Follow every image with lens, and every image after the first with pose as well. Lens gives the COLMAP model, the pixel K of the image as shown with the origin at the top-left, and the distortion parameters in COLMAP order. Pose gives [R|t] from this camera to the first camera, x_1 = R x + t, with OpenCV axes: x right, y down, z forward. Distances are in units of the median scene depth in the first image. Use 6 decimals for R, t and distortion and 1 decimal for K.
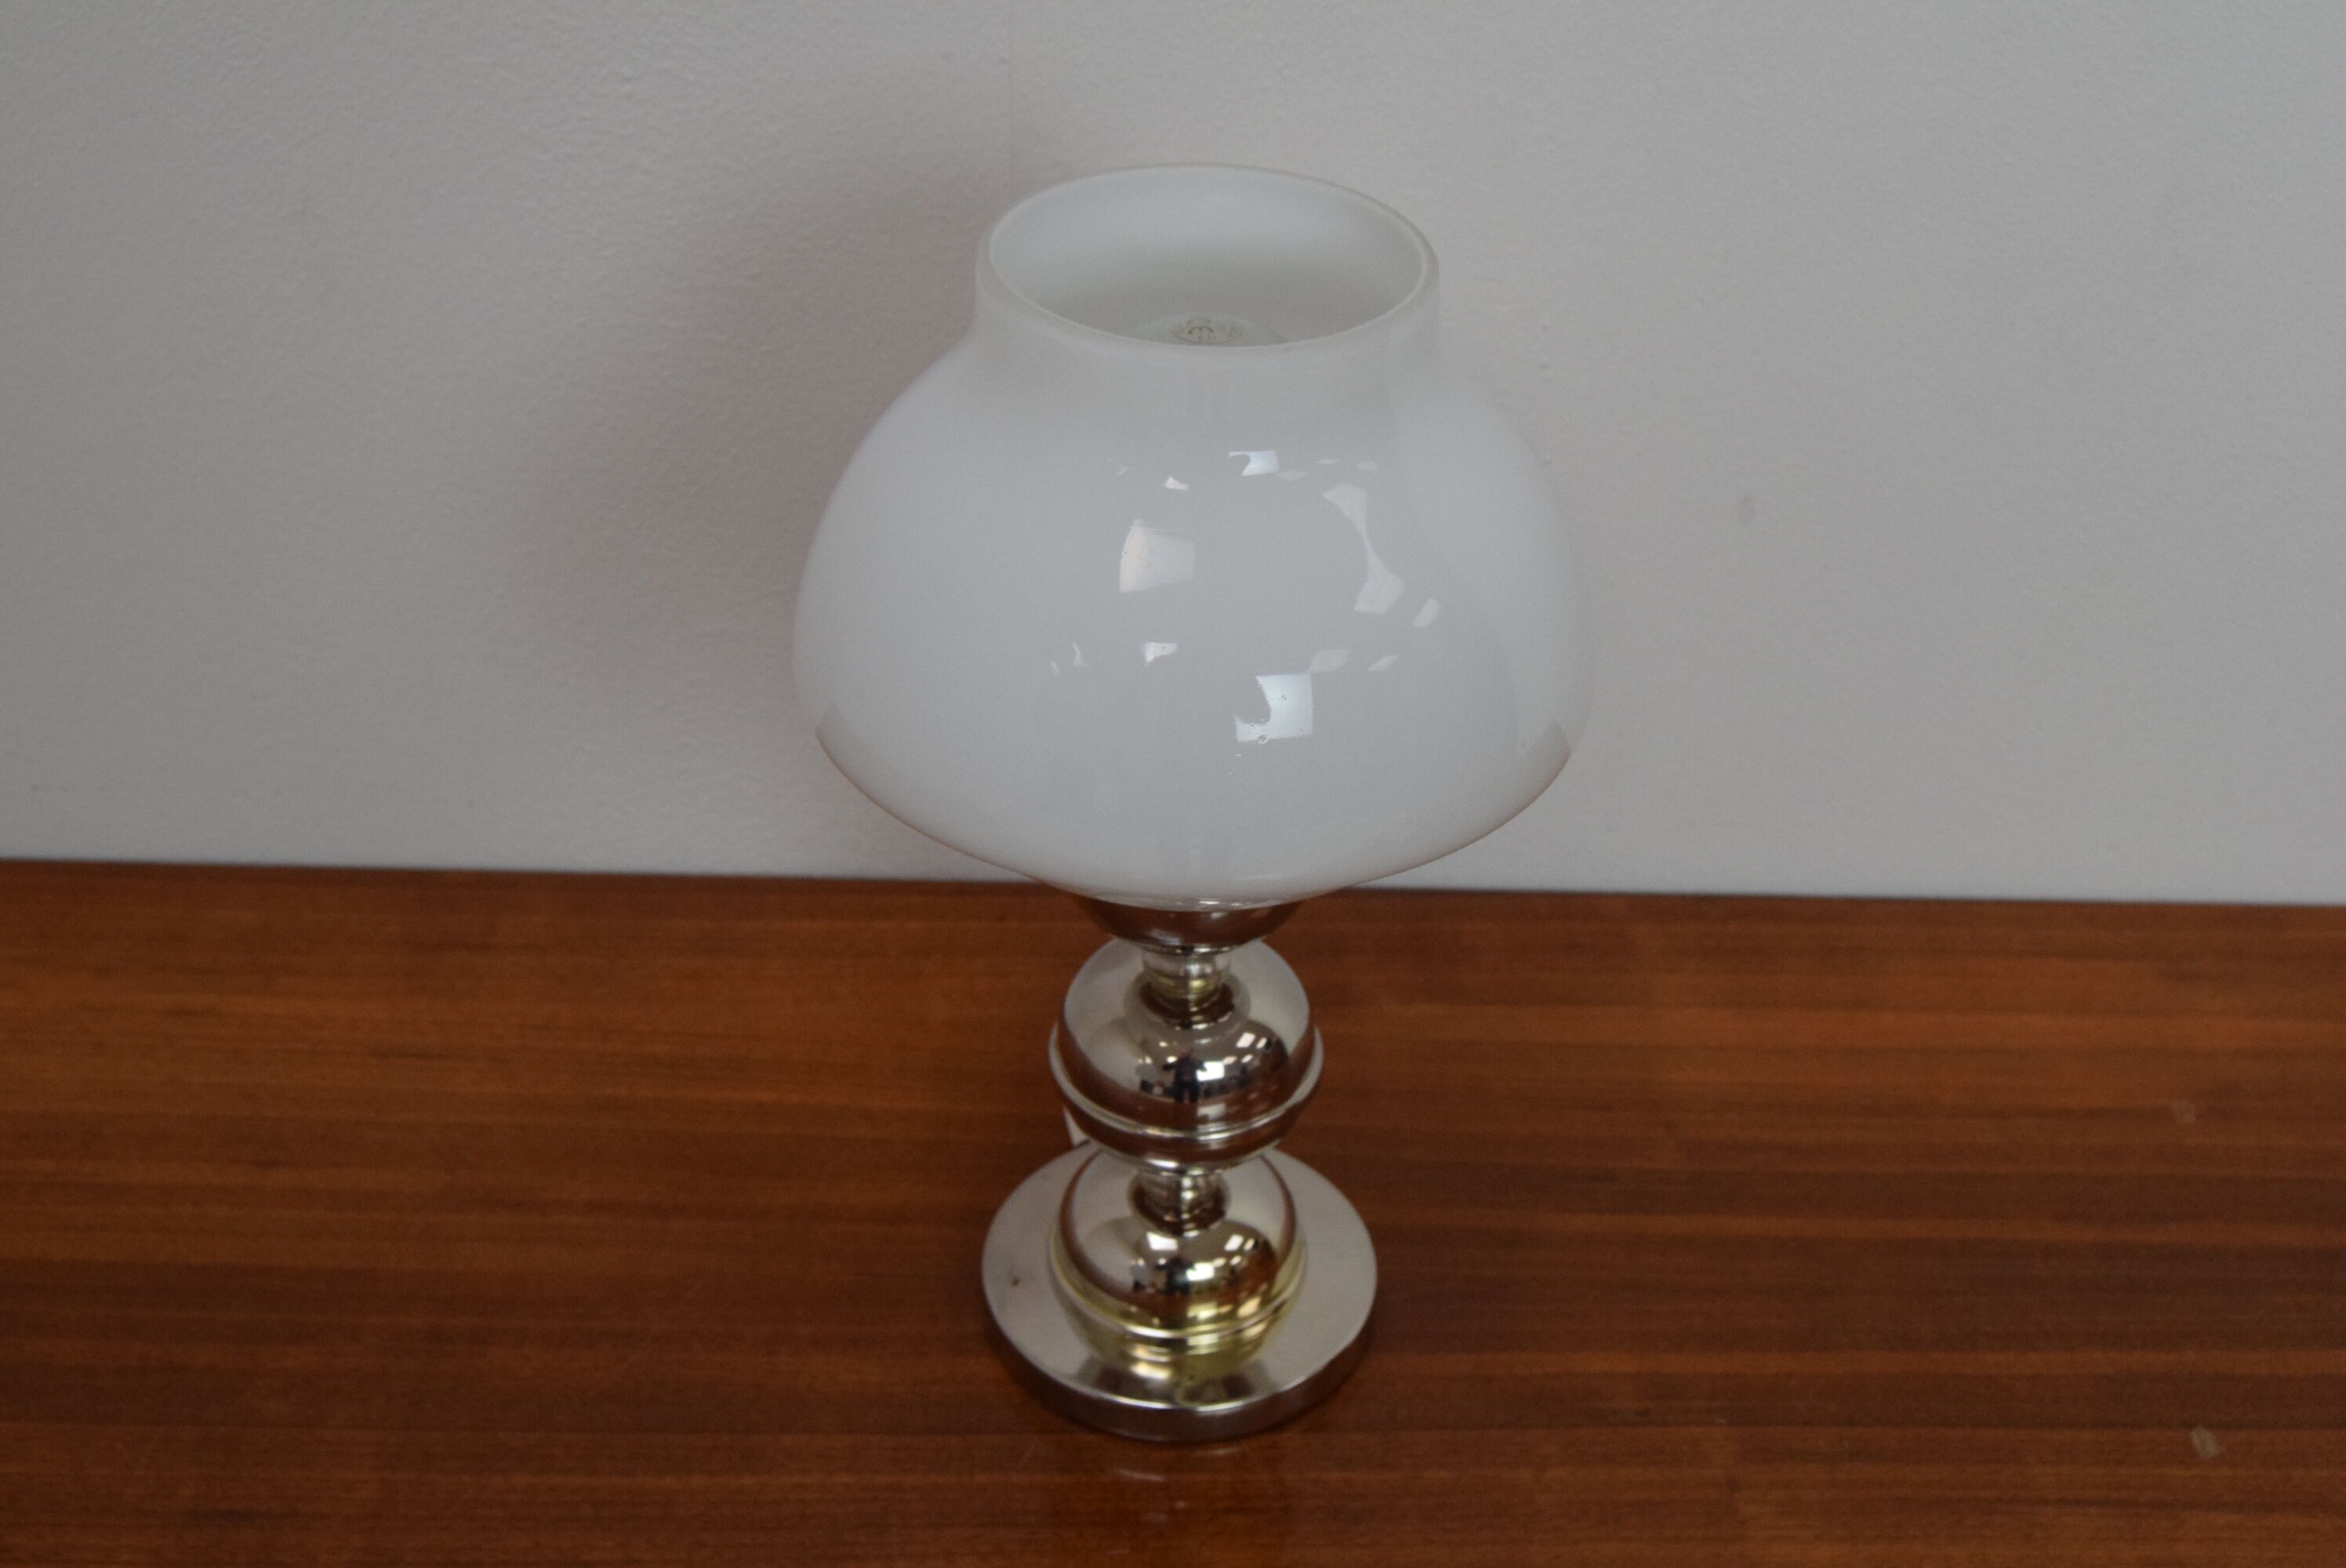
lens RADIAL K [[2942.5, 0, 1188.8], [0, 2942.5, 780.6], [0, 0, 1]] dist [-0.017876, 0.001248]
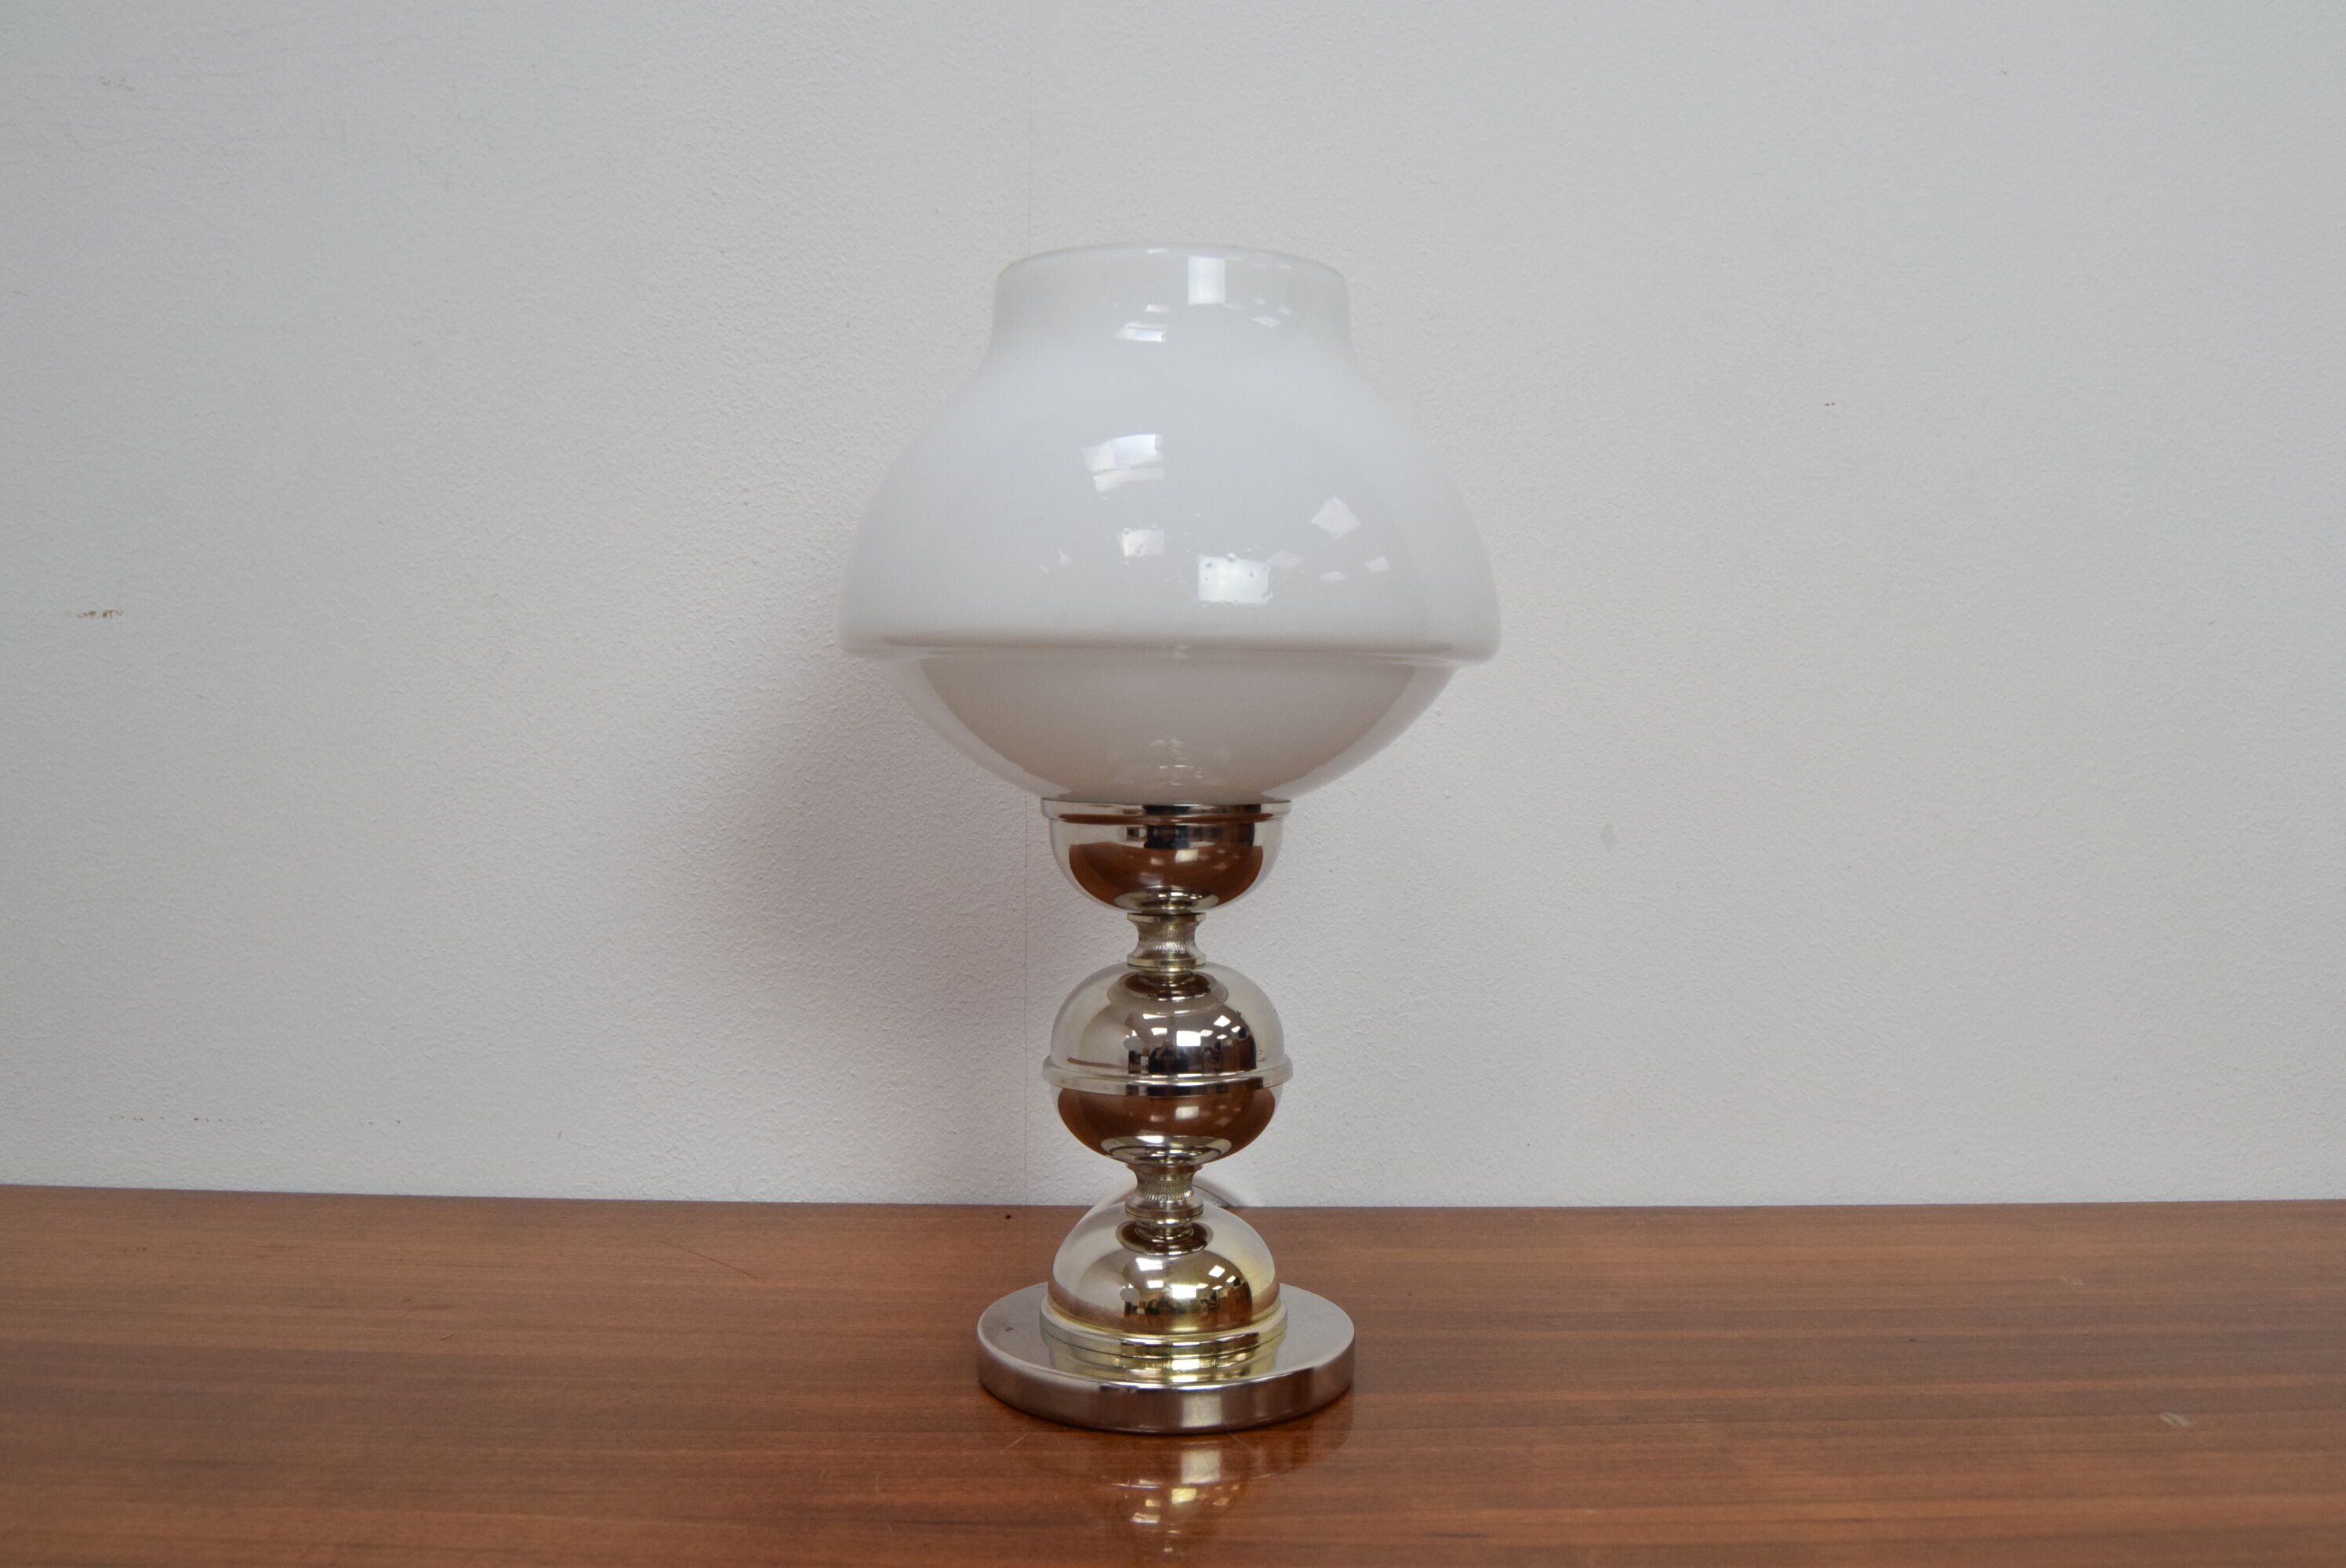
lens RADIAL K [[2038.8, 0, 1173.0], [0, 2038.8, 784.0], [0, 0, 1]] dist [-0.056837, 0.008295]
pose [[0.999844, -0.015093, 0.009163, -0.004394], [0.017652, 0.843239, -0.537248, 0.395172], [0.000382, 0.537326, 0.843374, 0.287854]]
